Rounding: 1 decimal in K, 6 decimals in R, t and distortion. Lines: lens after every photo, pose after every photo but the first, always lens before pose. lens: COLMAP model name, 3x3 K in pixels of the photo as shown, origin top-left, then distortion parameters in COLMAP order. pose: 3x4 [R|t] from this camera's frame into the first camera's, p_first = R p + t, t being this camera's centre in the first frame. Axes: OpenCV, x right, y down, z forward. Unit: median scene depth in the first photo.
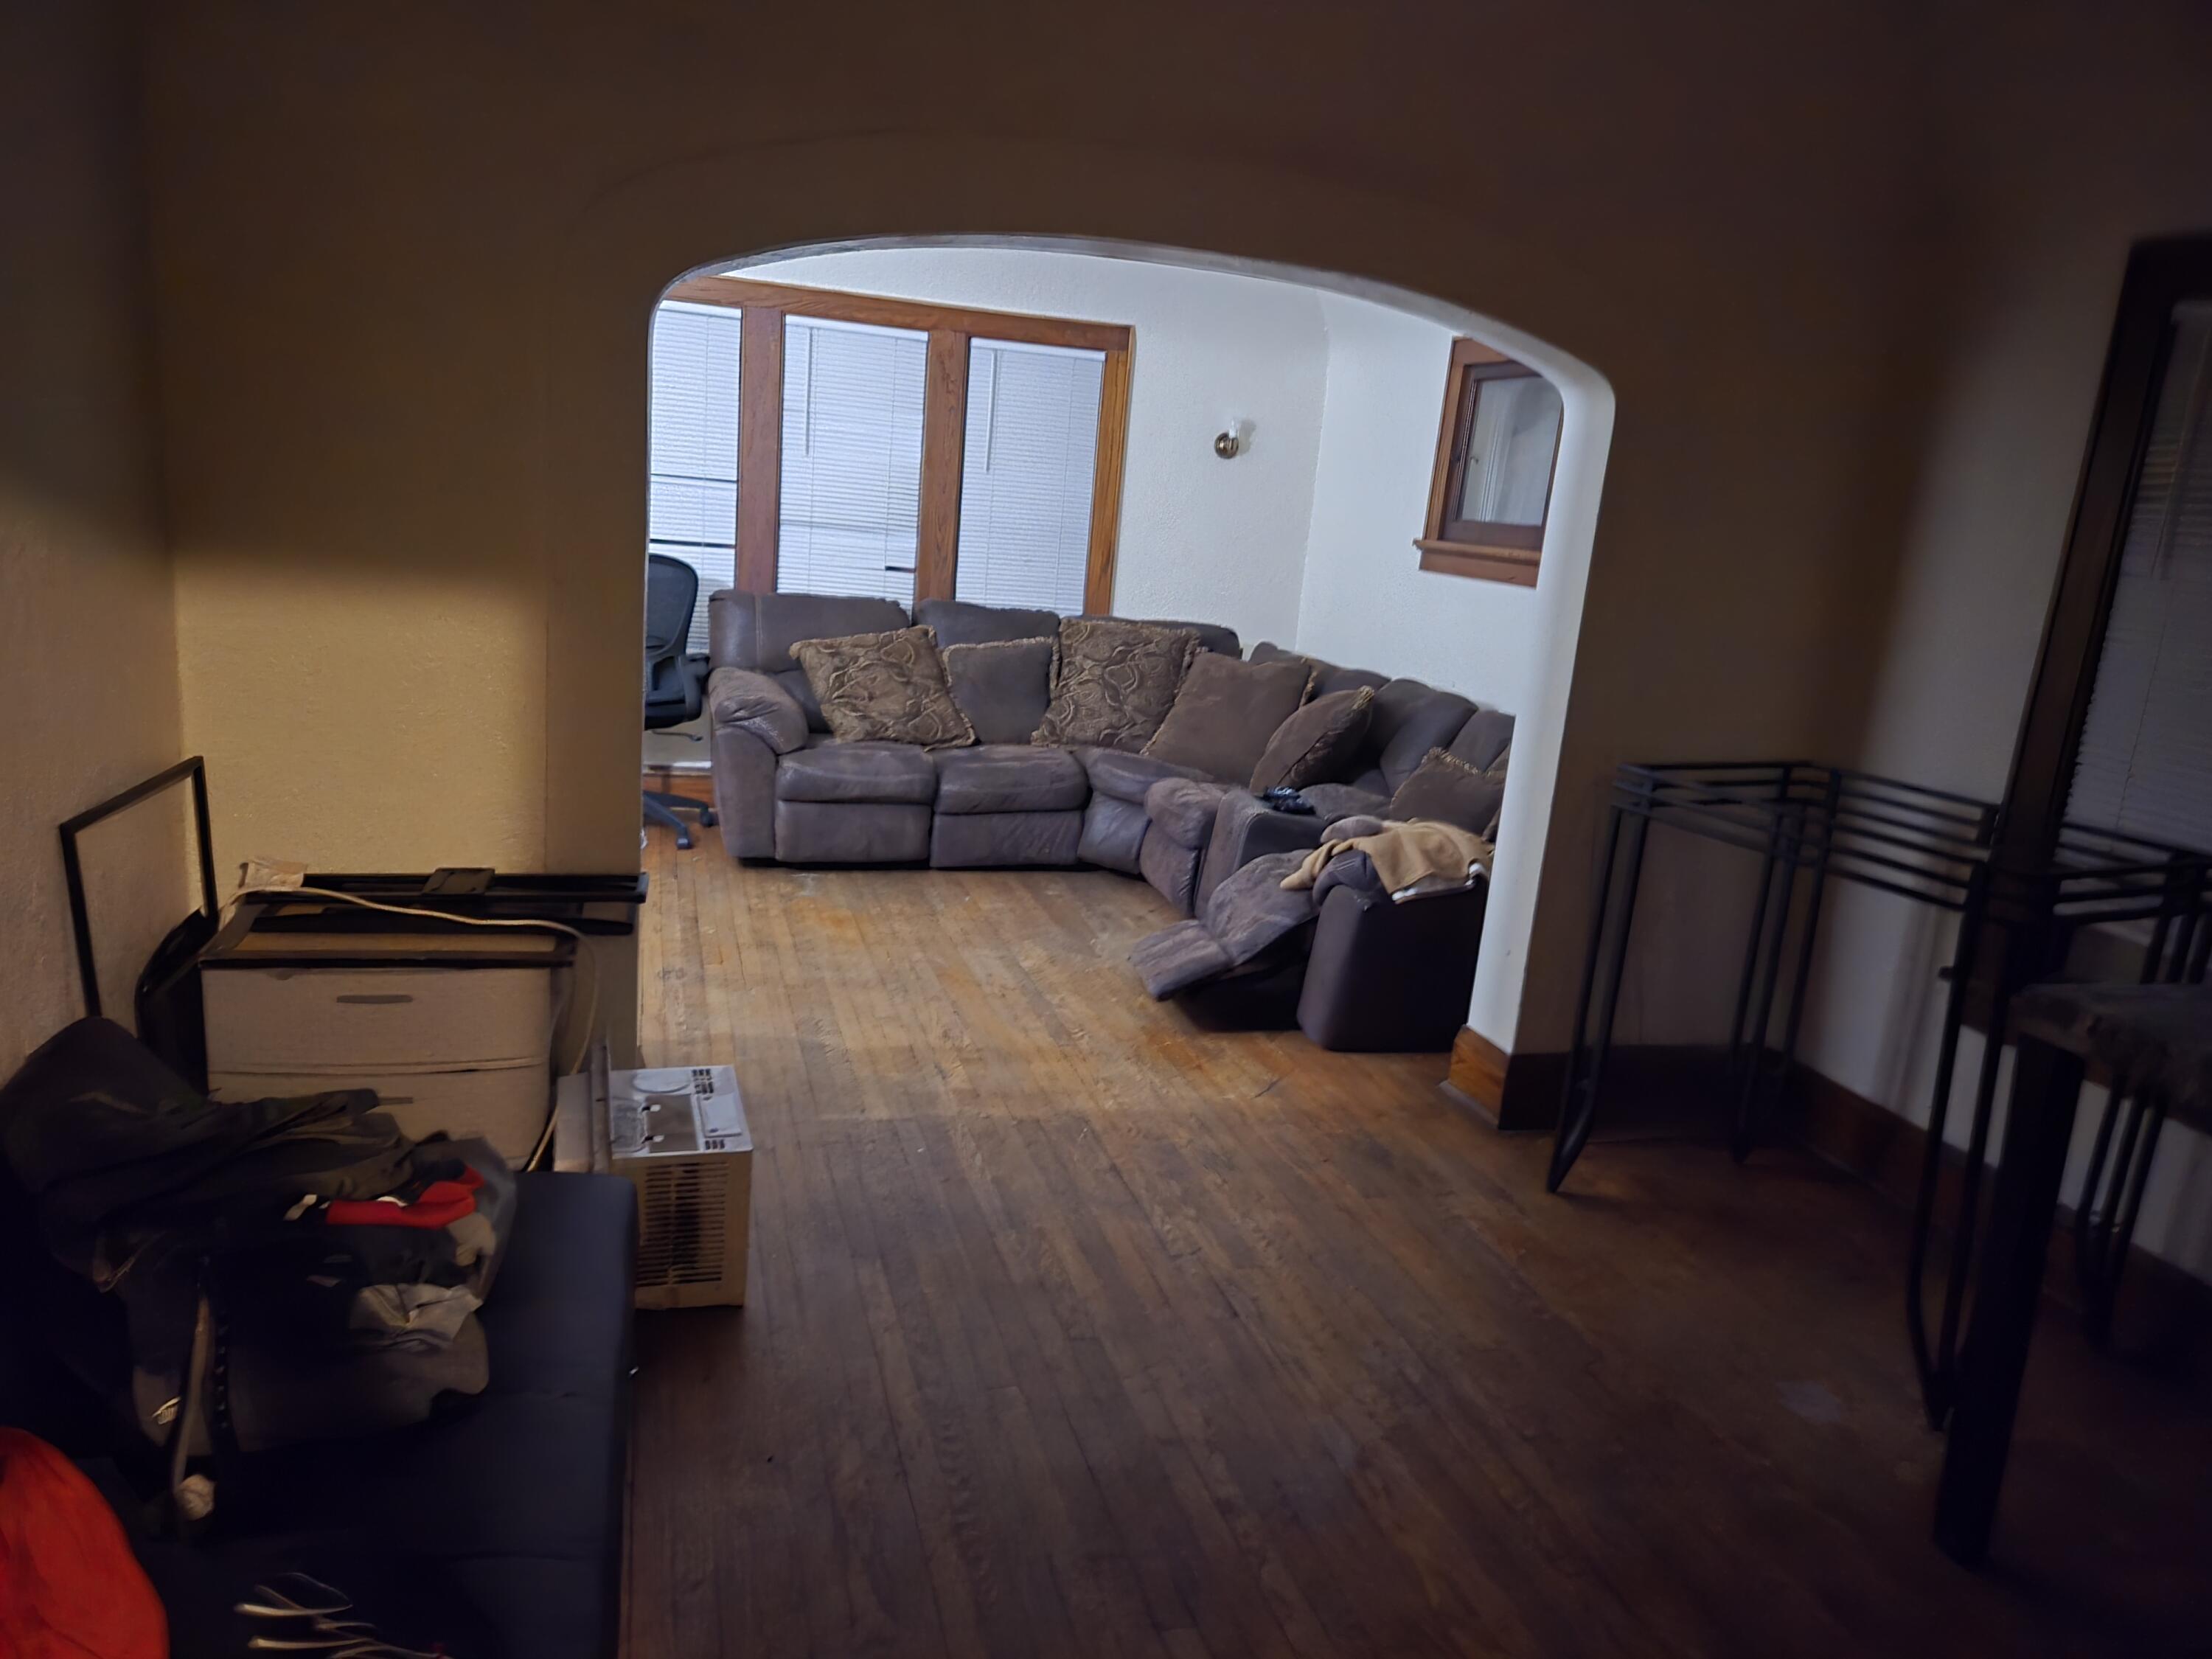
lens RADIAL K [[1511.2, 0, 1096.3], [0, 1511.2, 832.8], [0, 0, 1]] dist [0.077666, -0.064765]
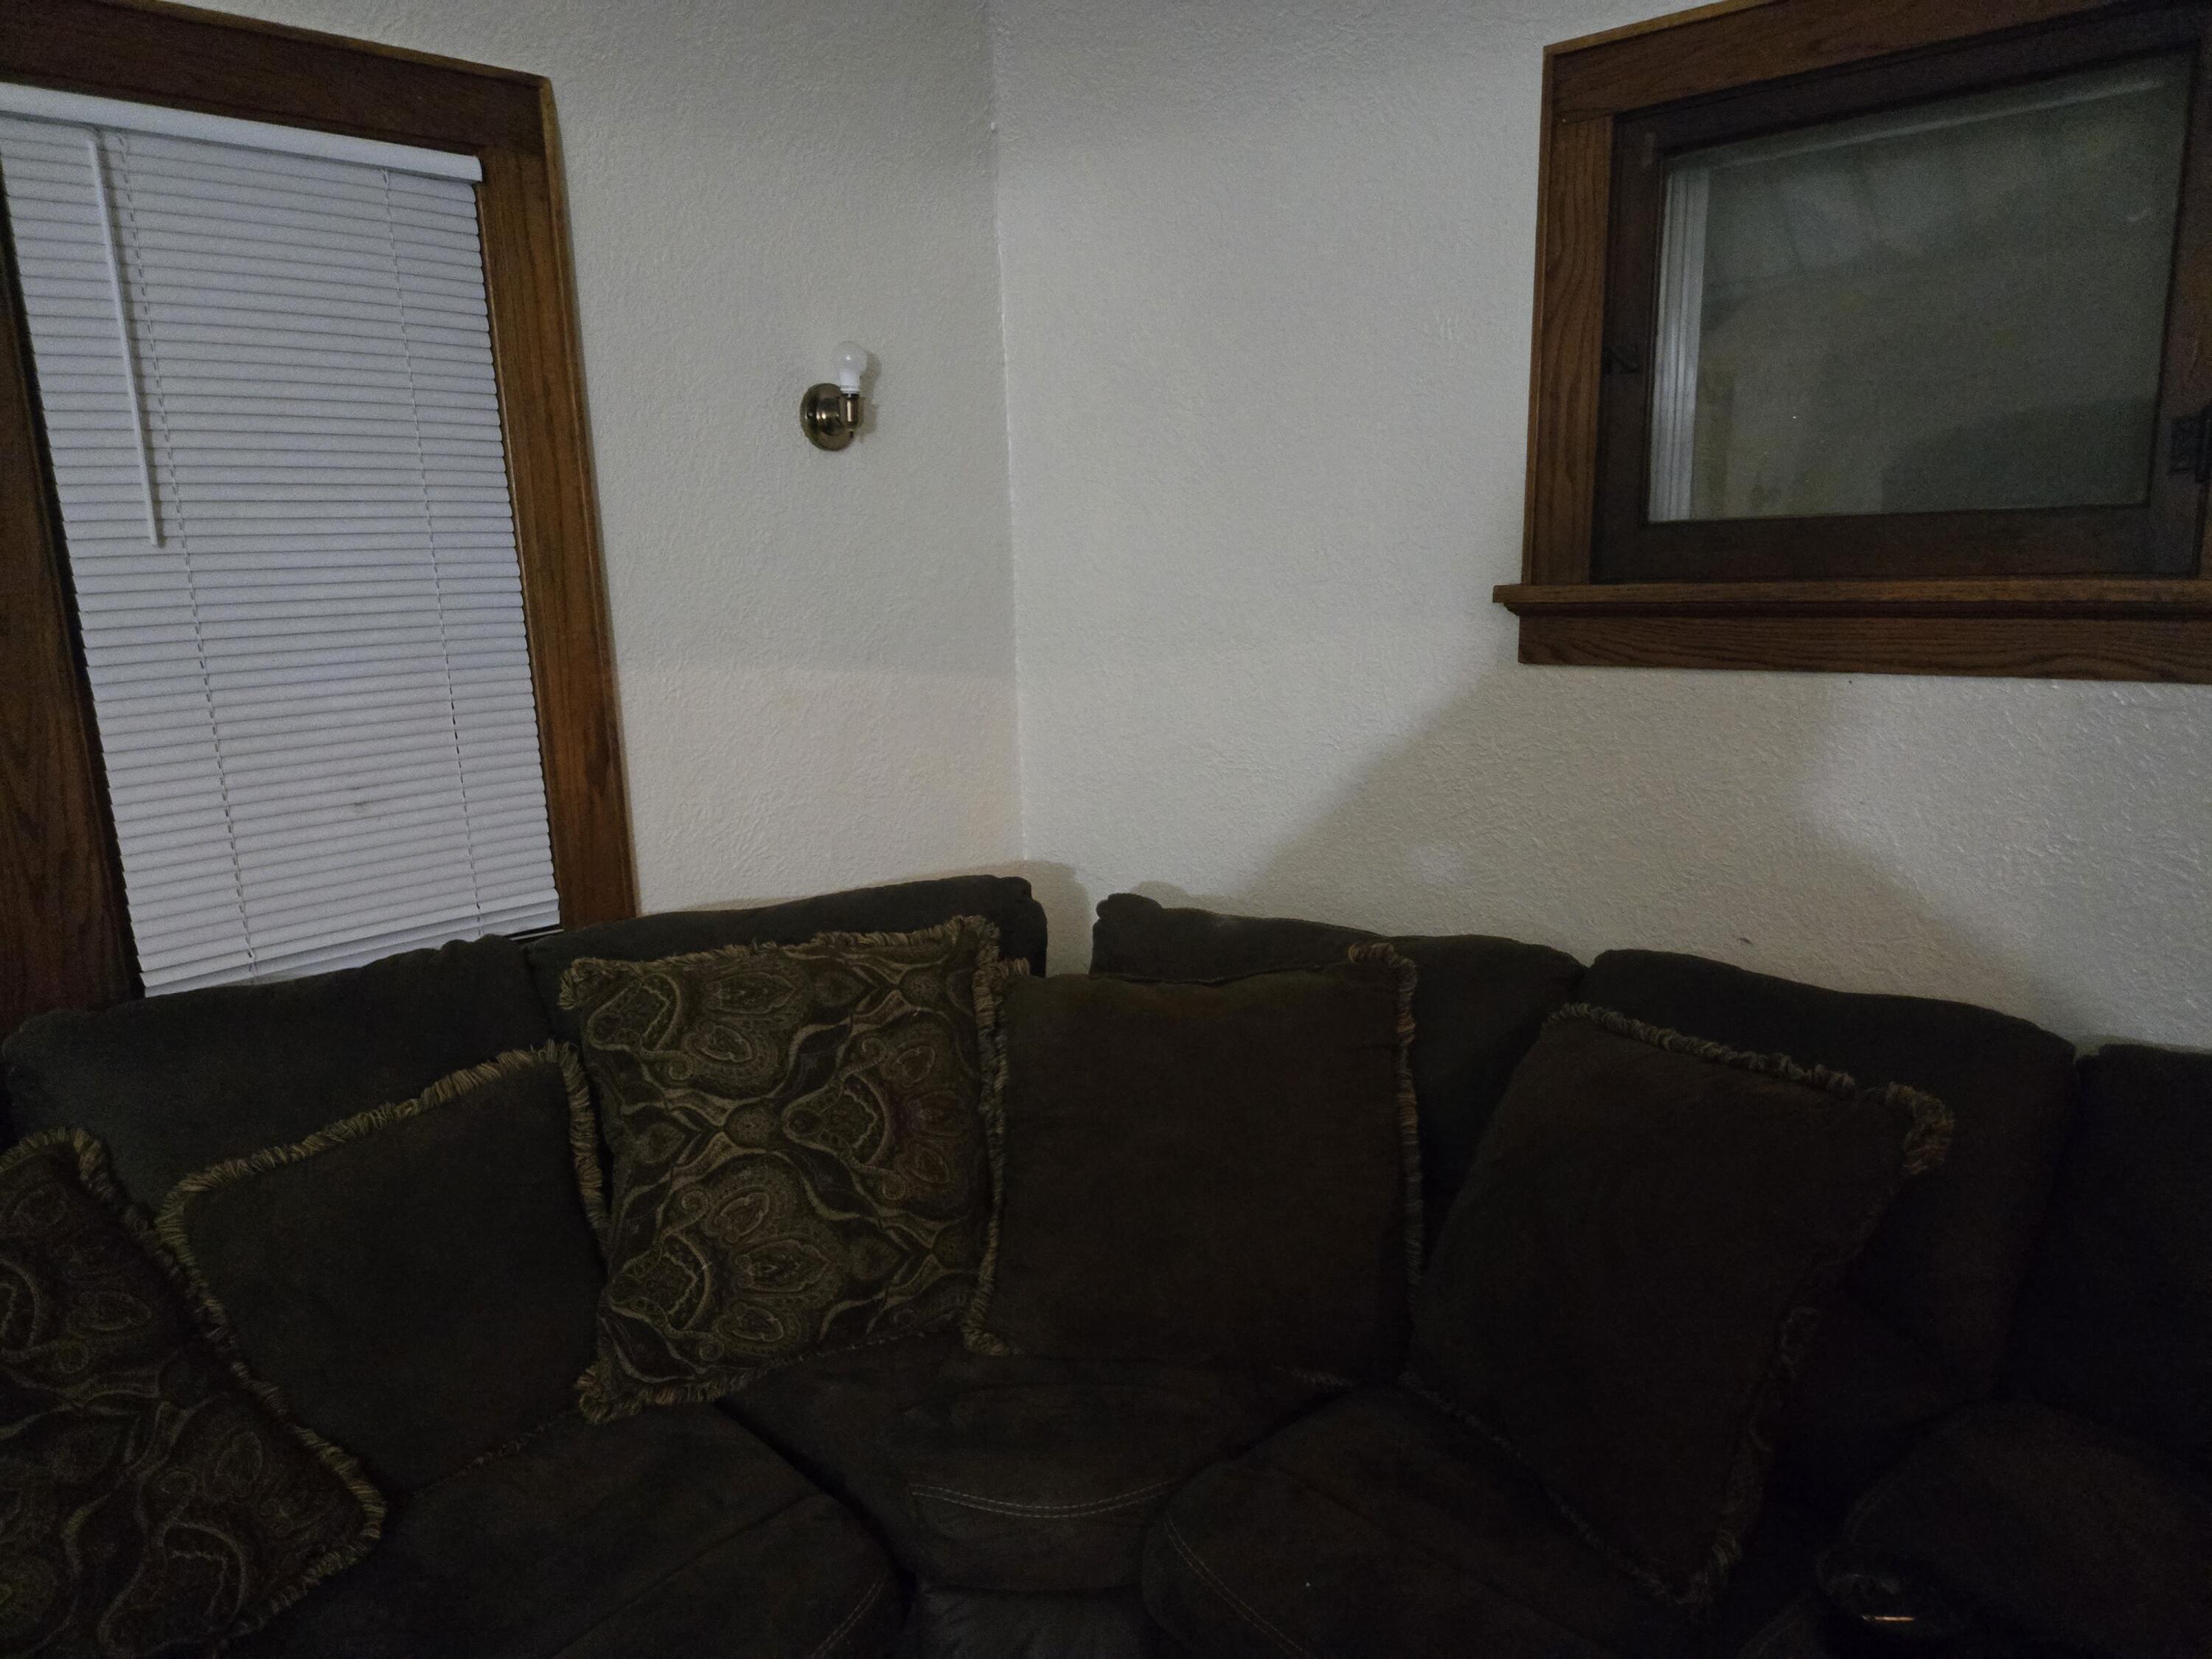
lens RADIAL K [[1511.2, 0, 1112.3], [0, 1511.2, 839.7], [0, 0, 1]] dist [0.077666, -0.064765]
pose [[0.839806, -0.215008, 0.498495, -0.082150], [0.219901, 0.974253, 0.049746, -0.163803], [-0.496356, 0.067842, 0.865464, 0.681514]]
